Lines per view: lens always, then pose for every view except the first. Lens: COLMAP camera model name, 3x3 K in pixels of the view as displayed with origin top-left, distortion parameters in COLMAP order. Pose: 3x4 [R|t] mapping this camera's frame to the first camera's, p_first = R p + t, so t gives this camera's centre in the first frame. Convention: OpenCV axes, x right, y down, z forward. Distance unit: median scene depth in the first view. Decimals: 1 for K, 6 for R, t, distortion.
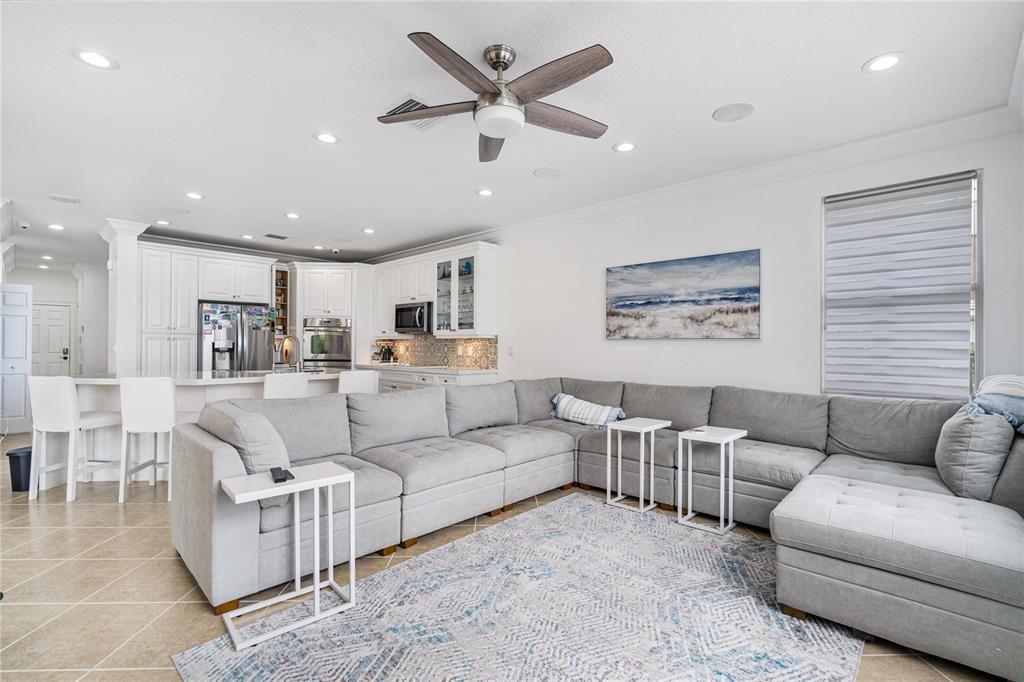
lens RADIAL K [[466.9, 0, 515.0], [0, 466.9, 341.3], [0, 0, 1]] dist [0.011072, -0.000456]
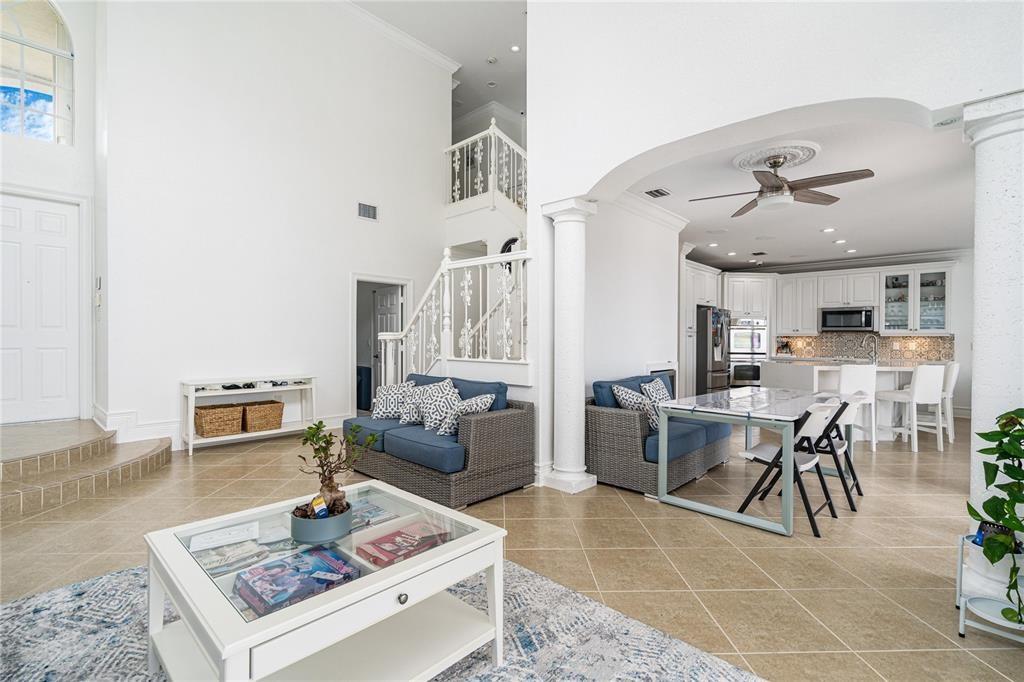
lens RADIAL K [[466.9, 0, 527.8], [0, 466.9, 339.8], [0, 0, 1]] dist [0.011072, -0.000456]
pose [[0.999276, 0.001876, 0.037992, -1.638003], [-0.002360, 0.999917, 0.012683, -0.013626], [-0.037965, -0.012763, 0.999198, -0.309753]]
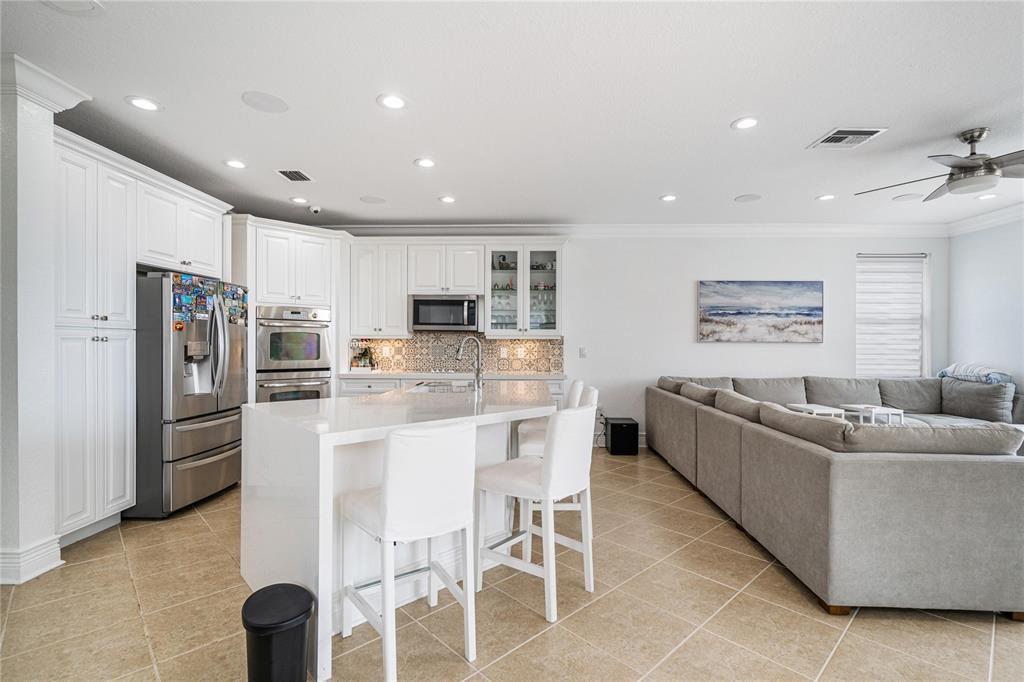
lens RADIAL K [[466.9, 0, 507.8], [0, 466.9, 342.2], [0, 0, 1]] dist [0.011072, -0.000456]
pose [[0.746832, -0.002777, 0.665007, -1.001125], [-0.007027, 0.999902, 0.012067, -0.015160], [-0.664975, -0.013685, 0.746740, 0.472957]]
